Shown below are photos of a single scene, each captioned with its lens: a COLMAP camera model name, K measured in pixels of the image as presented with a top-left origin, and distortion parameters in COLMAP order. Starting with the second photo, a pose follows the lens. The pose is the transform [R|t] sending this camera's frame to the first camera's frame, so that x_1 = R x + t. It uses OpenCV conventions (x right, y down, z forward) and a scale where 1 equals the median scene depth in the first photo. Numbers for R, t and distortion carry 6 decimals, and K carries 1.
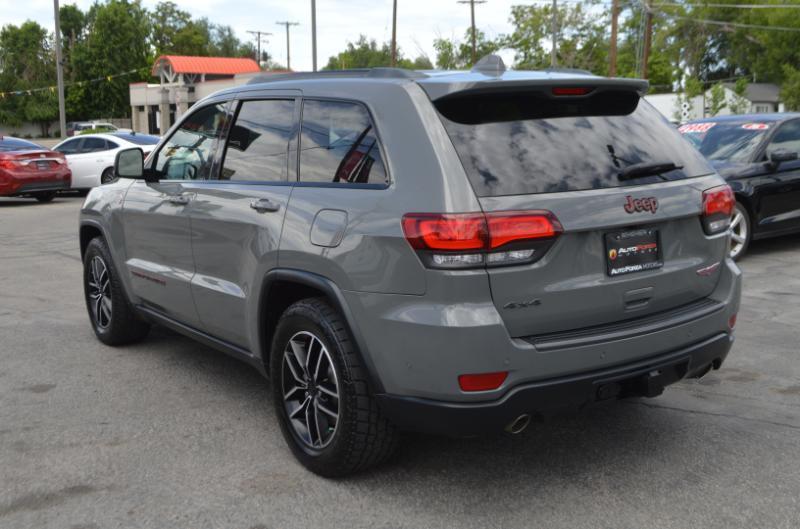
lens RADIAL K [[878.4, 0, 402.2], [0, 878.4, 267.4], [0, 0, 1]] dist [-0.014502, 0.000000]
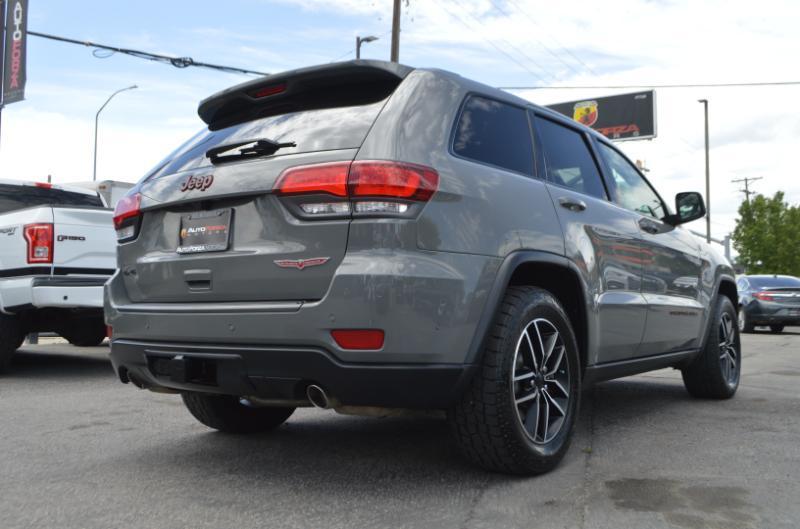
lens RADIAL K [[799.4, 0, 406.6], [0, 799.4, 246.3], [0, 0, 1]] dist [-0.014797, 0.000000]
pose [[0.311324, -0.039109, -0.949499, 0.958083], [-0.155723, 0.983547, -0.091570, 0.035537], [0.937458, 0.176367, 0.300112, 0.767320]]
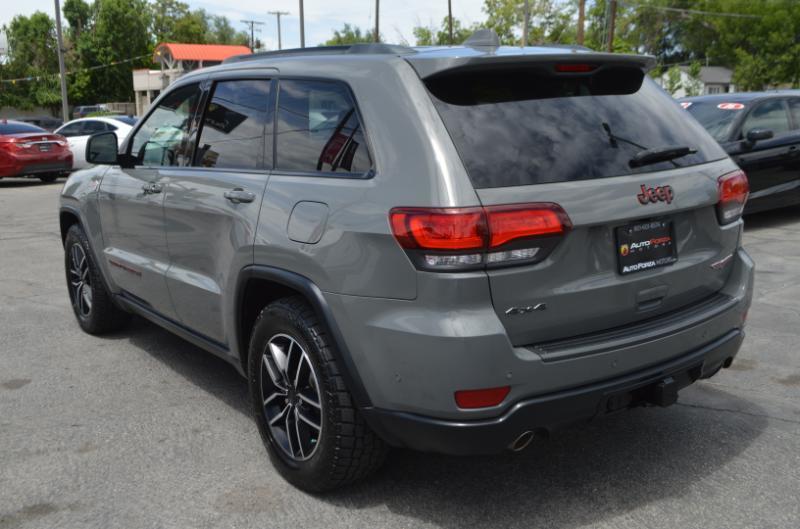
lens RADIAL K [[799.4, 0, 401.5], [0, 799.4, 261.9], [0, 0, 1]] dist [-0.014797, 0.000000]
pose [[0.999780, -0.009912, 0.018468, -0.002404], [0.009335, 0.999475, 0.031041, -0.024156], [-0.018766, -0.030861, 0.999347, 0.149900]]
